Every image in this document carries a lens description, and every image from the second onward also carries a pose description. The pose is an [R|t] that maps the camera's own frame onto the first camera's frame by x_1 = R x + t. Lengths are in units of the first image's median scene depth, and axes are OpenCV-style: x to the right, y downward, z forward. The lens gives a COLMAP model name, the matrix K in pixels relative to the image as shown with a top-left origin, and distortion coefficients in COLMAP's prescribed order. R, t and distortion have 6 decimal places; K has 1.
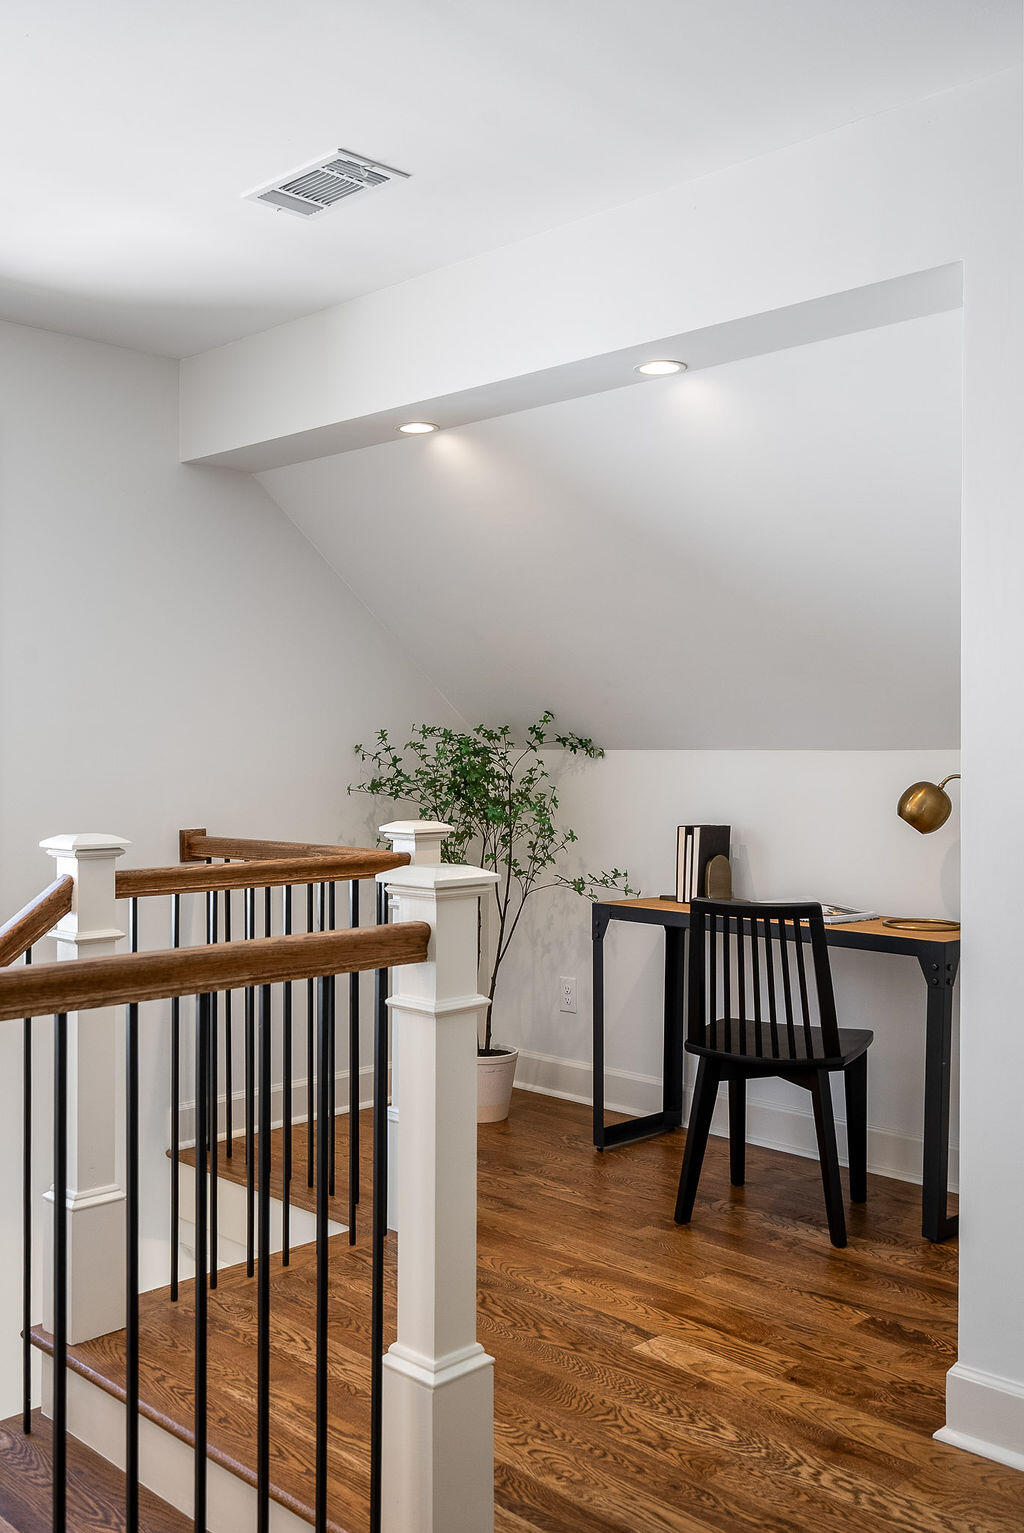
lens RADIAL K [[1413.7, 0, 511.6], [0, 1413.7, 765.3], [0, 0, 1]] dist [-0.025059, 0.000000]
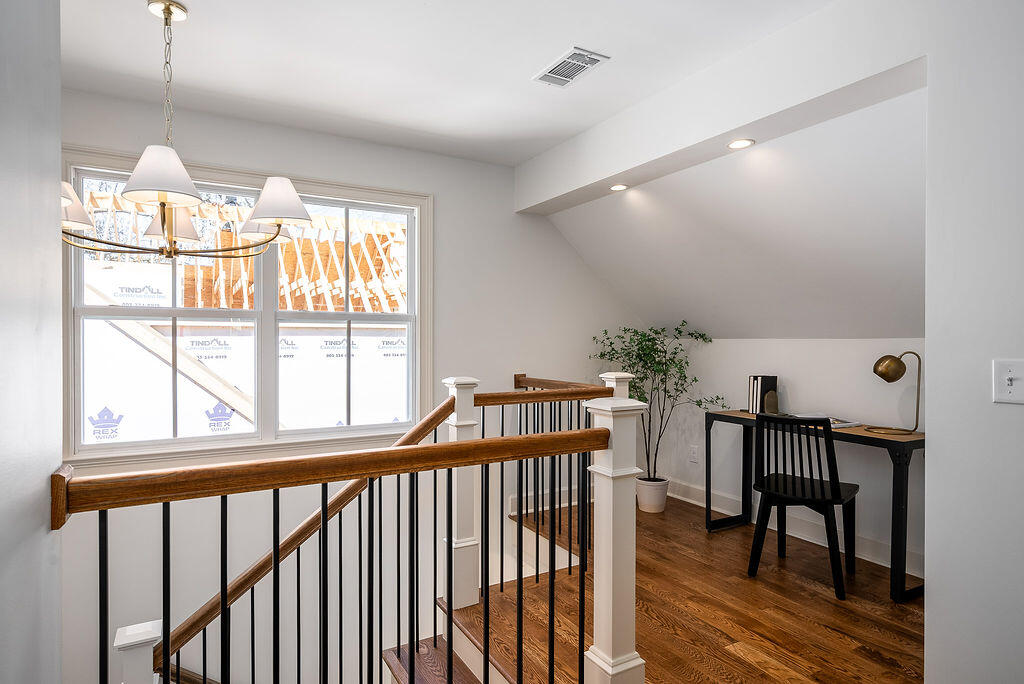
lens RADIAL K [[581.3, 0, 513.3], [0, 581.3, 344.6], [0, 0, 1]] dist [0.006477, -0.001267]
pose [[0.963937, 0.001456, -0.266125, 0.015316], [-0.001867, 0.999997, -0.001292, -0.000675], [0.266122, 0.001743, 0.963938, 0.124618]]
